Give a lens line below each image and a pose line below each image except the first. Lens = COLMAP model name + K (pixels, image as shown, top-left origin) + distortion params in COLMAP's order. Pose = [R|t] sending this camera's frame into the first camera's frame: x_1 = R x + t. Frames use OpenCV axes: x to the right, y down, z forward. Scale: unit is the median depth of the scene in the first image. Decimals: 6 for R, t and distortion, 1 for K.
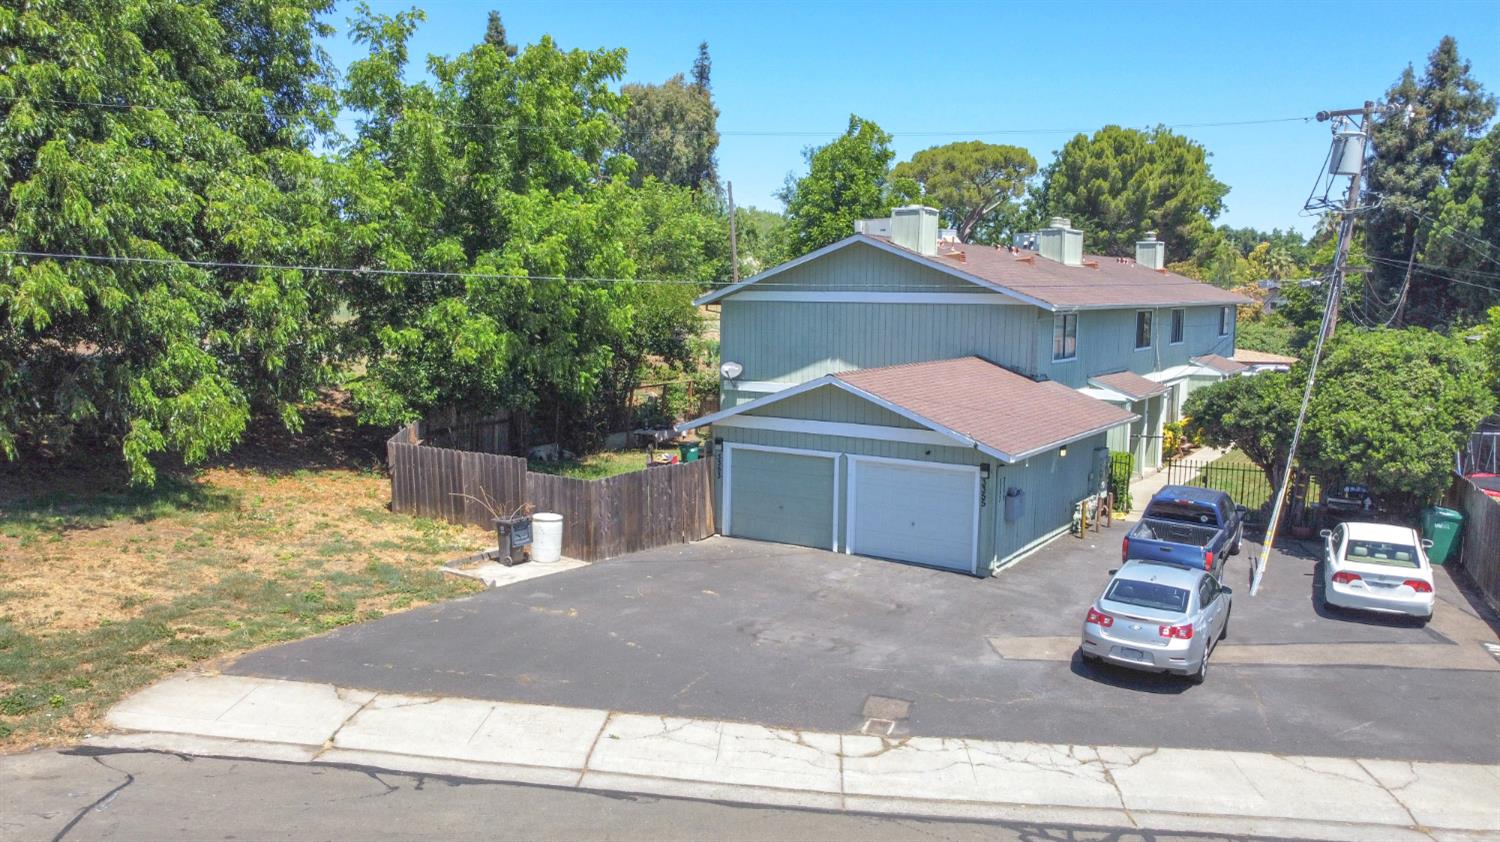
lens RADIAL K [[1143.2, 0, 754.6], [0, 1143.2, 432.6], [0, 0, 1]] dist [-0.001167, -0.006800]
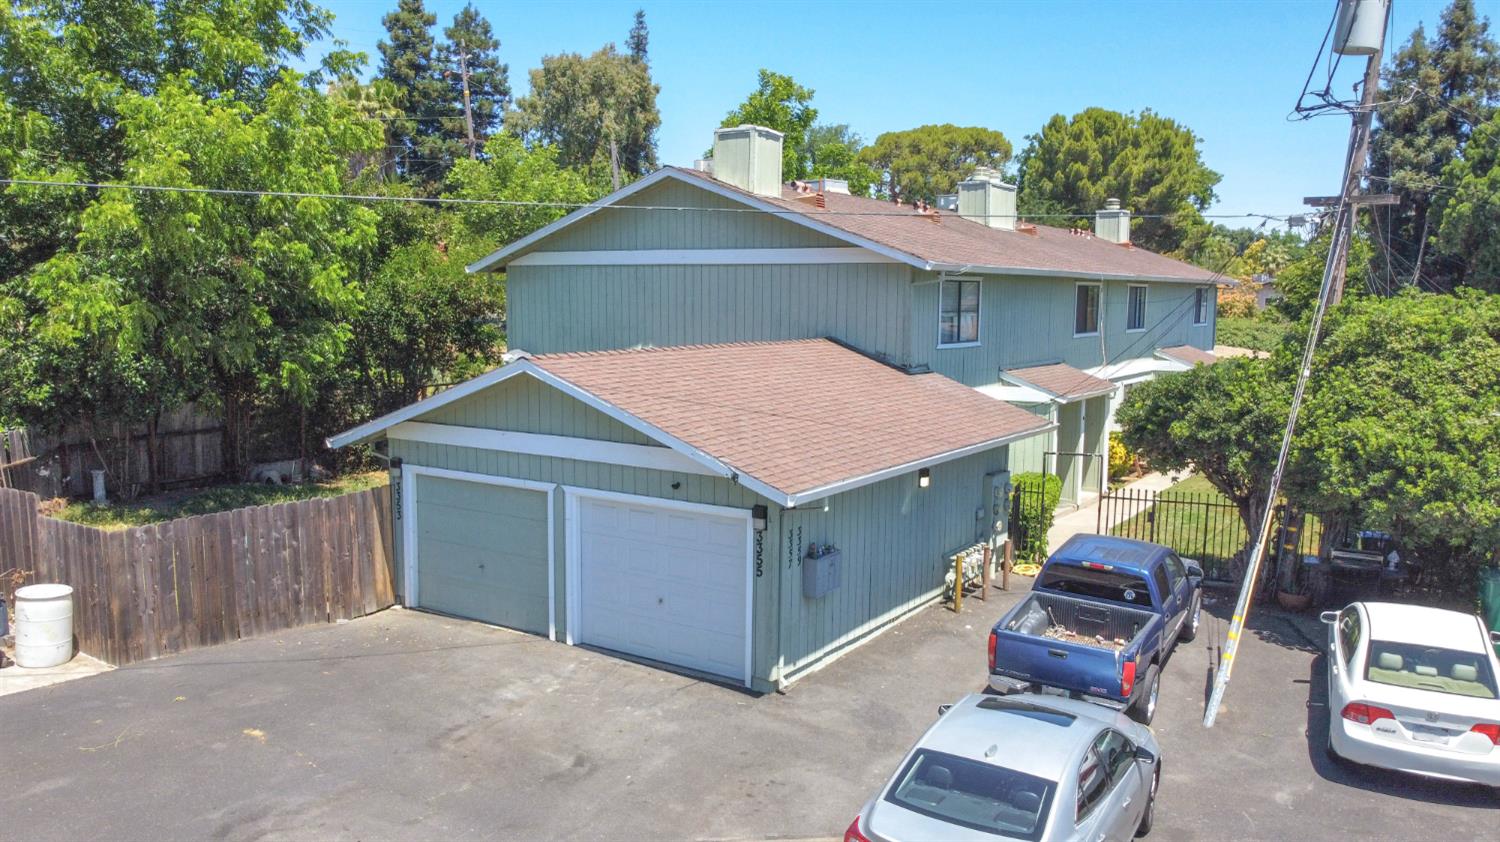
lens RADIAL K [[1143.2, 0, 756.2], [0, 1143.2, 430.4], [0, 0, 1]] dist [-0.001167, -0.006800]
pose [[0.999998, 0.000562, 0.001736, 0.167806], [-0.000551, 0.999981, -0.006138, -0.007078], [-0.001740, 0.006137, 0.999980, 0.339789]]
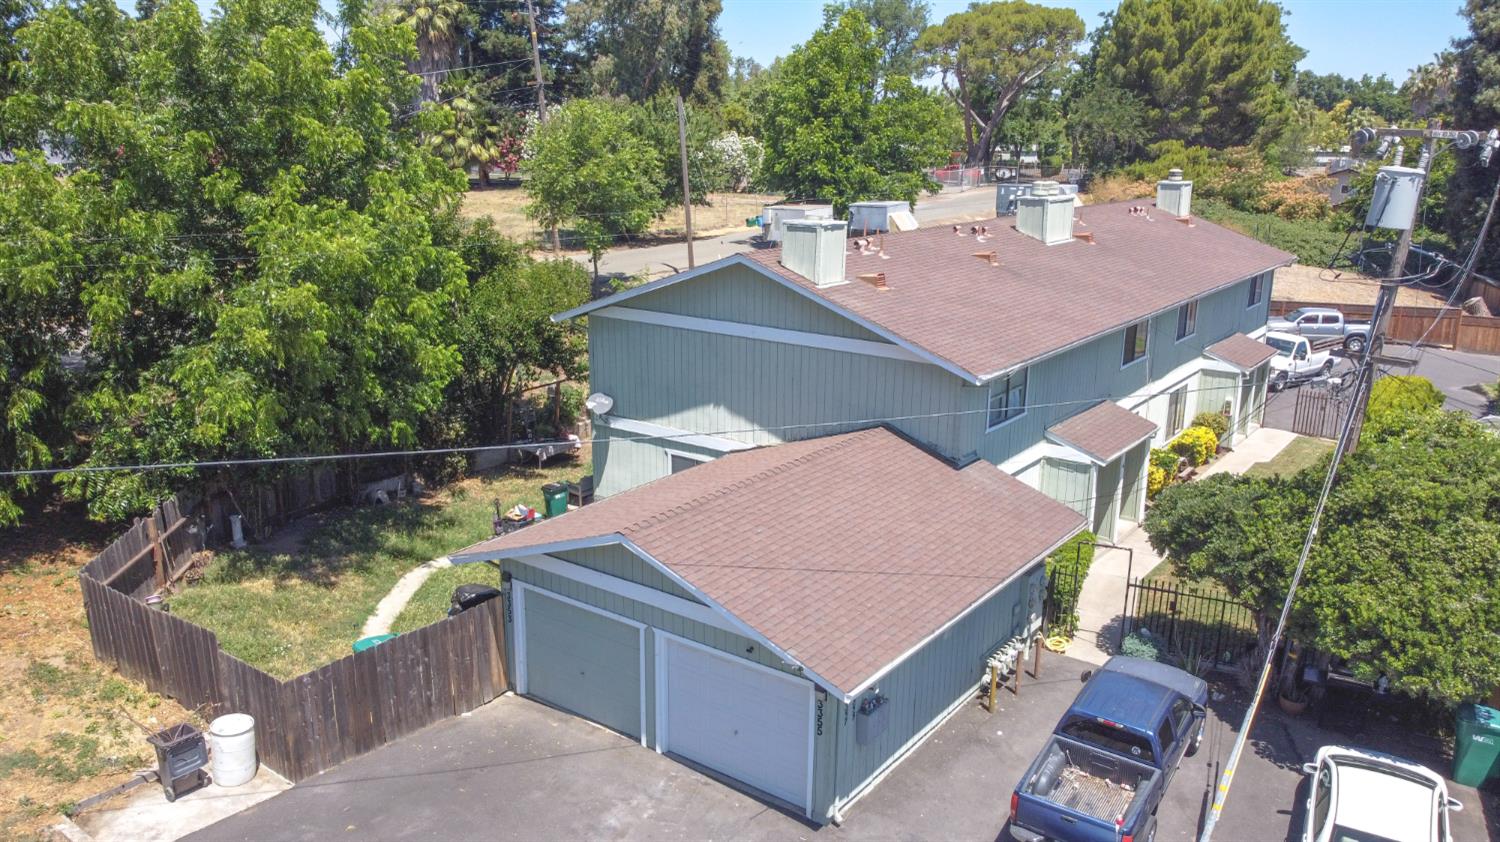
lens RADIAL K [[1143.2, 0, 753.9], [0, 1143.2, 429.9], [0, 0, 1]] dist [-0.001167, -0.006800]
pose [[0.998651, 0.015537, -0.049551, 0.162731], [-0.008642, 0.990610, 0.136441, -0.187908], [0.051206, -0.135829, 0.989408, 0.269490]]
